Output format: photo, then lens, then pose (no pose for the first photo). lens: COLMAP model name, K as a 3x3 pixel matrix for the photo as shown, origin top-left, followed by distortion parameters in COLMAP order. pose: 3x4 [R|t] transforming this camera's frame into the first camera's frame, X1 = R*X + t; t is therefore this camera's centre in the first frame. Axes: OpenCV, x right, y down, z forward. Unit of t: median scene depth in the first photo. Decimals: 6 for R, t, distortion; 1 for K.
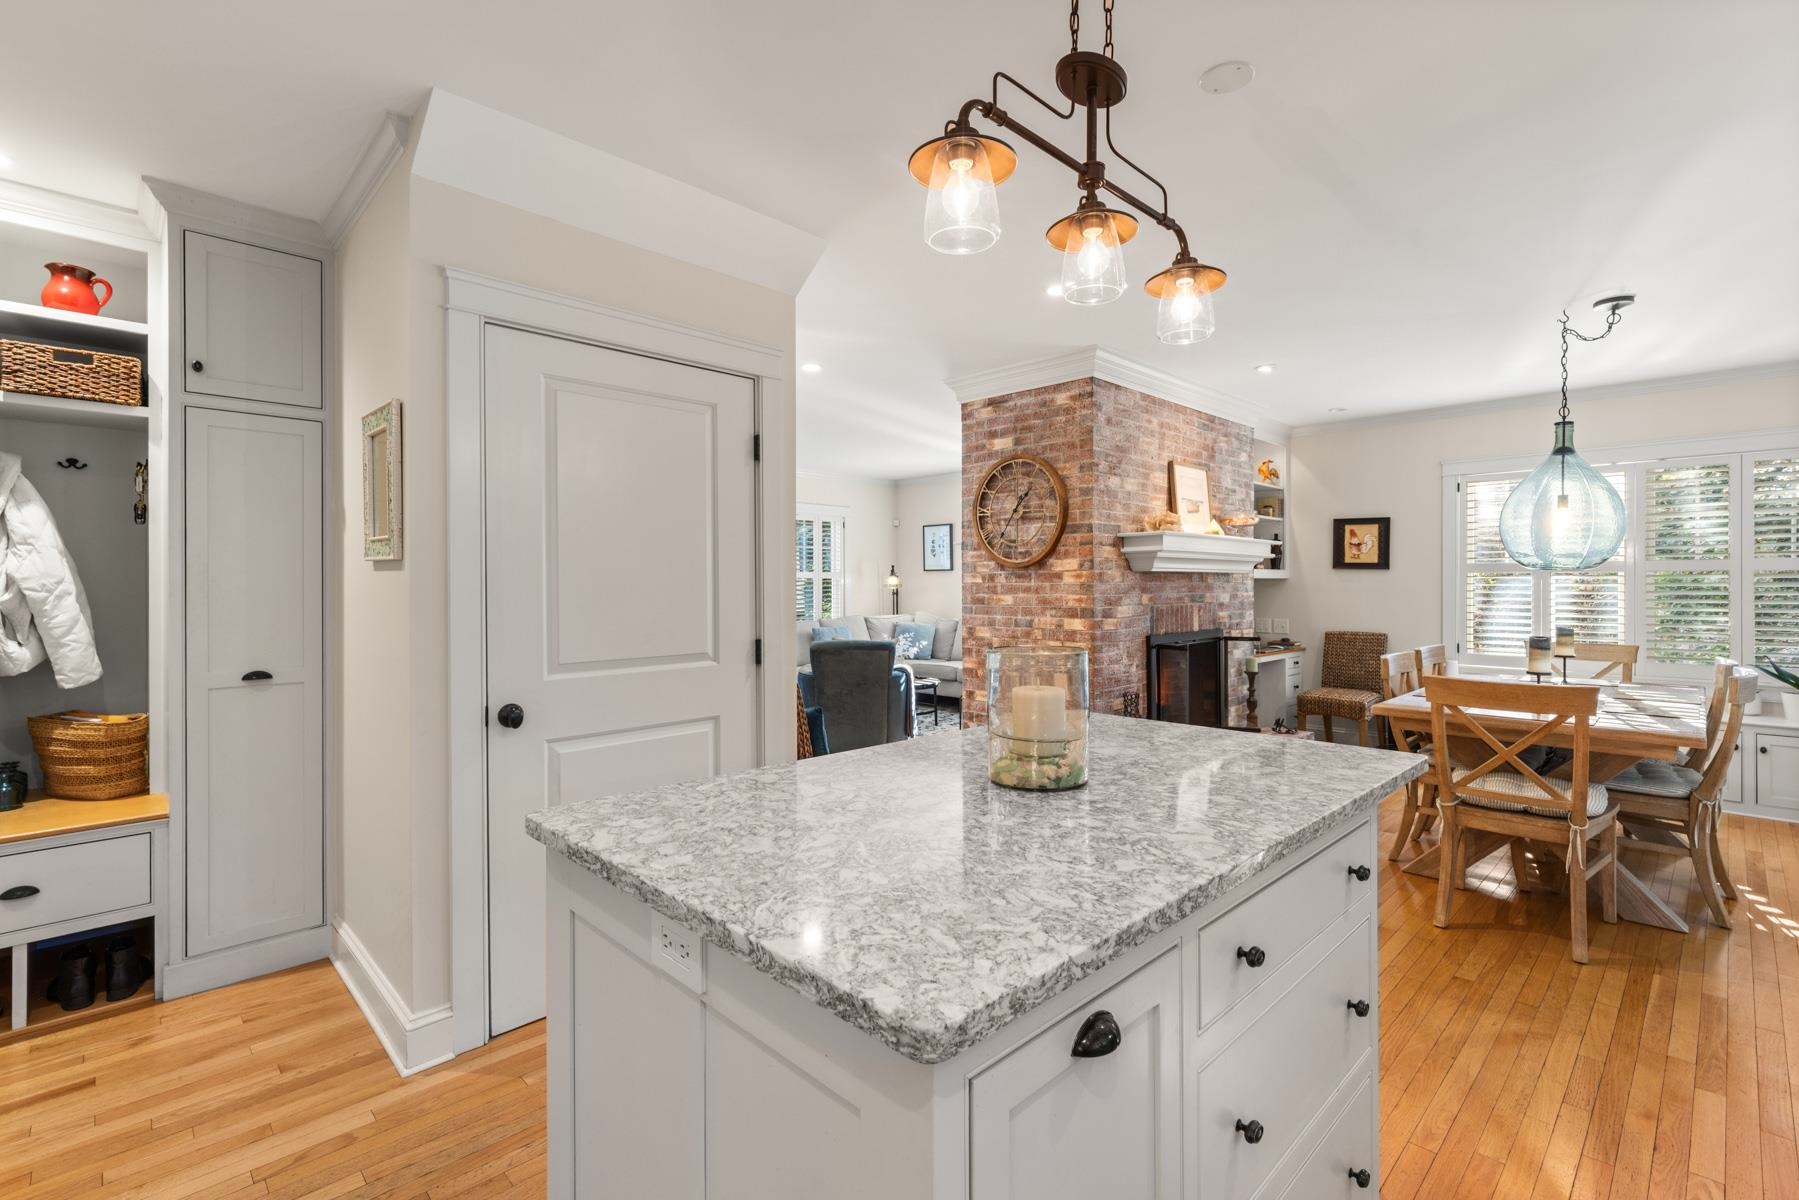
lens RADIAL K [[815.1, 0, 901.5], [0, 815.1, 585.7], [0, 0, 1]] dist [0.003449, -0.001385]
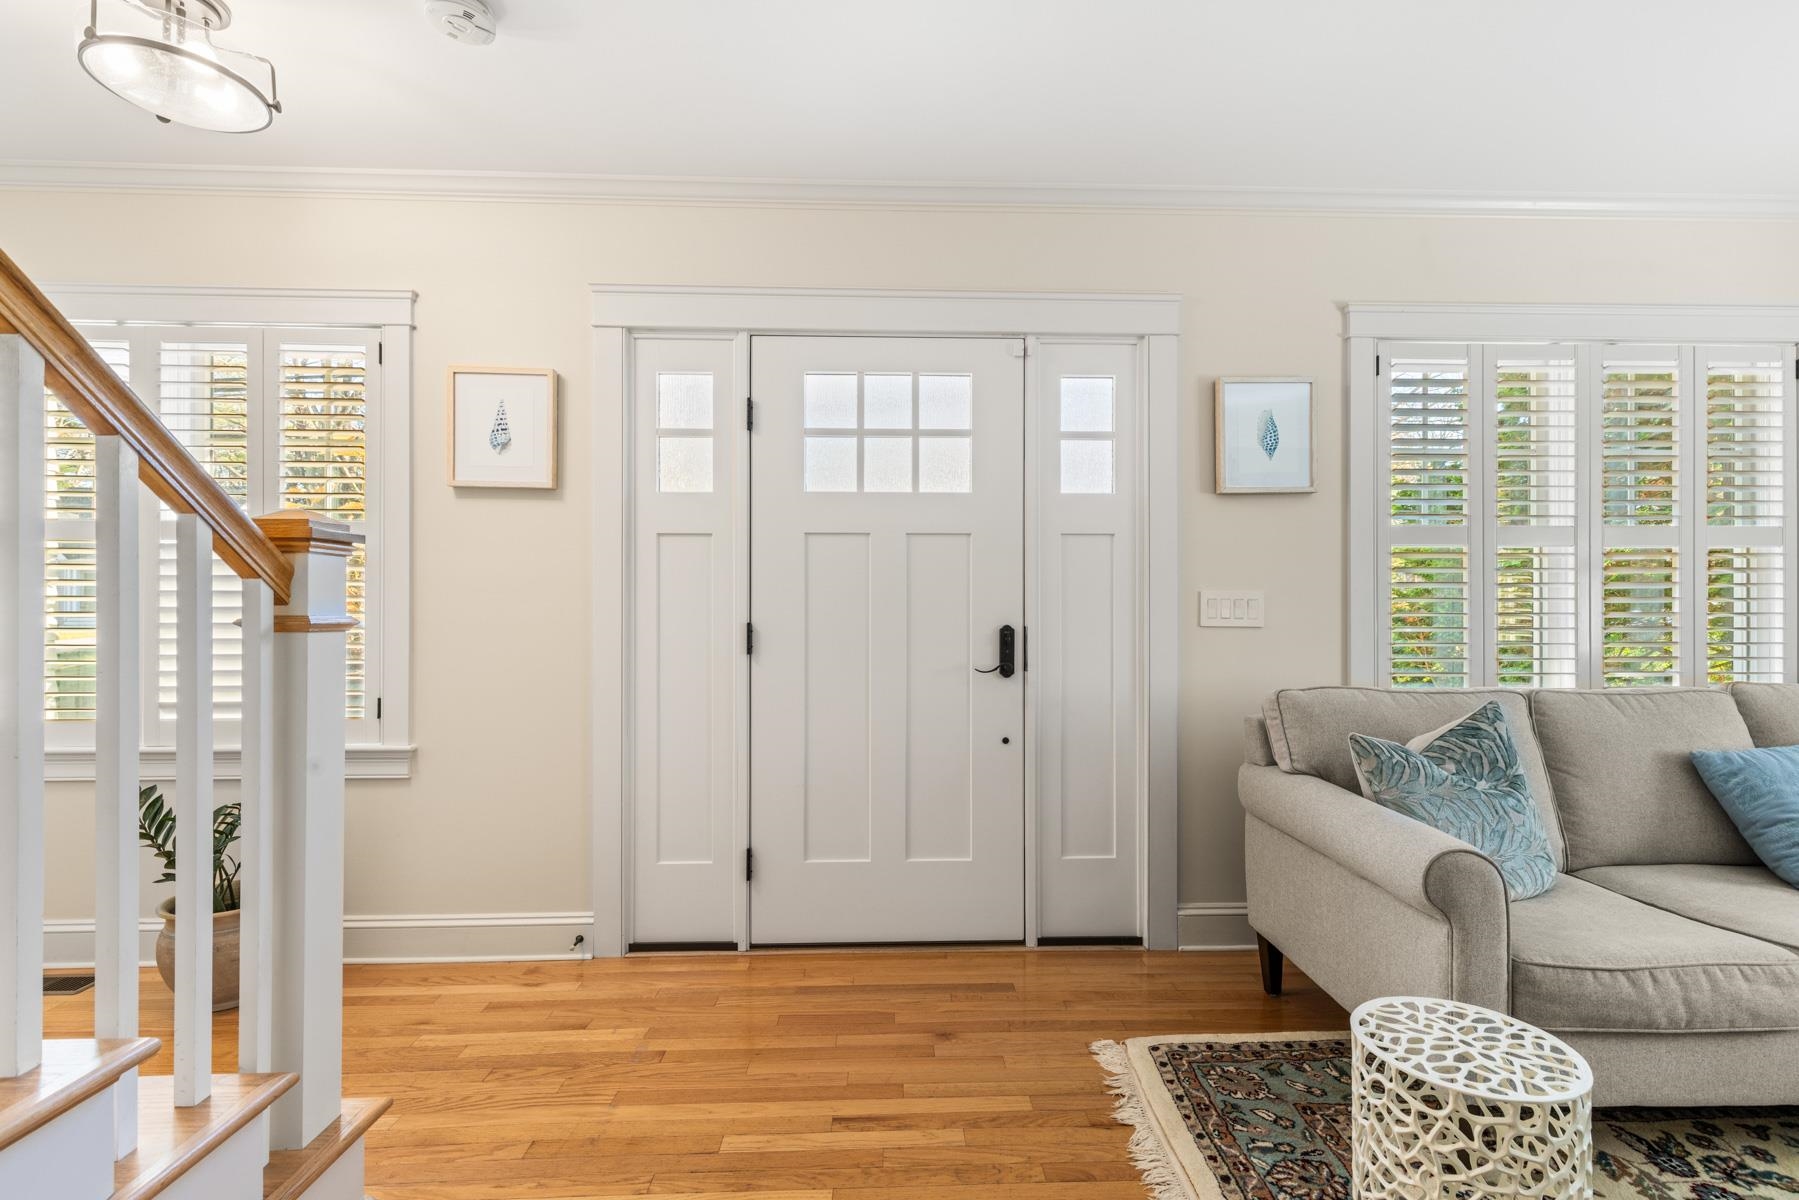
lens RADIAL K [[815.1, 0, 904.8], [0, 815.1, 610.8], [0, 0, 1]] dist [0.003449, -0.001385]
pose [[0.741032, 0.003481, -0.671461, -0.216550], [-0.004801, 0.999988, -0.000113, 0.031202], [0.671453, 0.003307, 0.741040, 1.059535]]
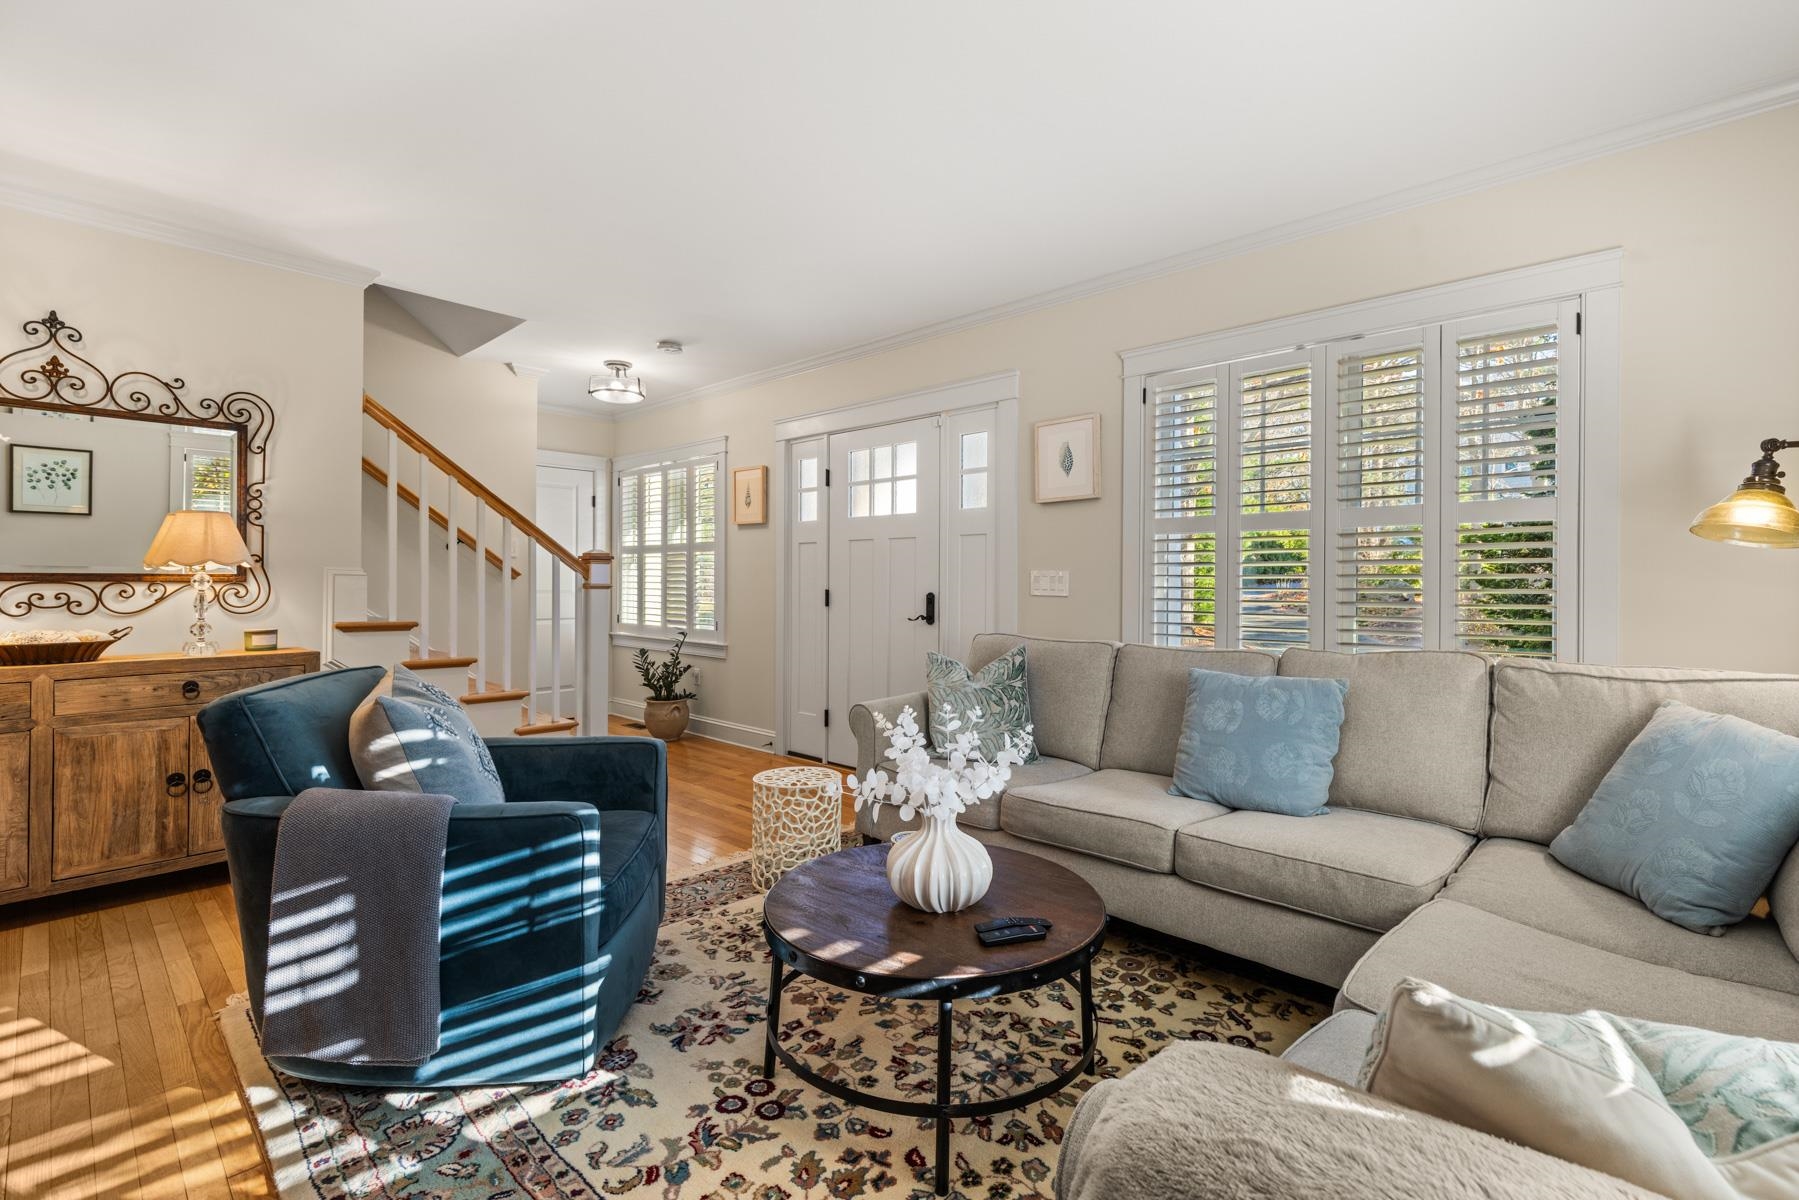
lens RADIAL K [[815.1, 0, 909.5], [0, 815.1, 592.8], [0, 0, 1]] dist [0.003449, -0.001385]
pose [[0.042899, 0.017037, -0.998934, 0.369614], [-0.008708, 0.999823, 0.016678, 0.025832], [0.999041, 0.007983, 0.043040, 1.456858]]
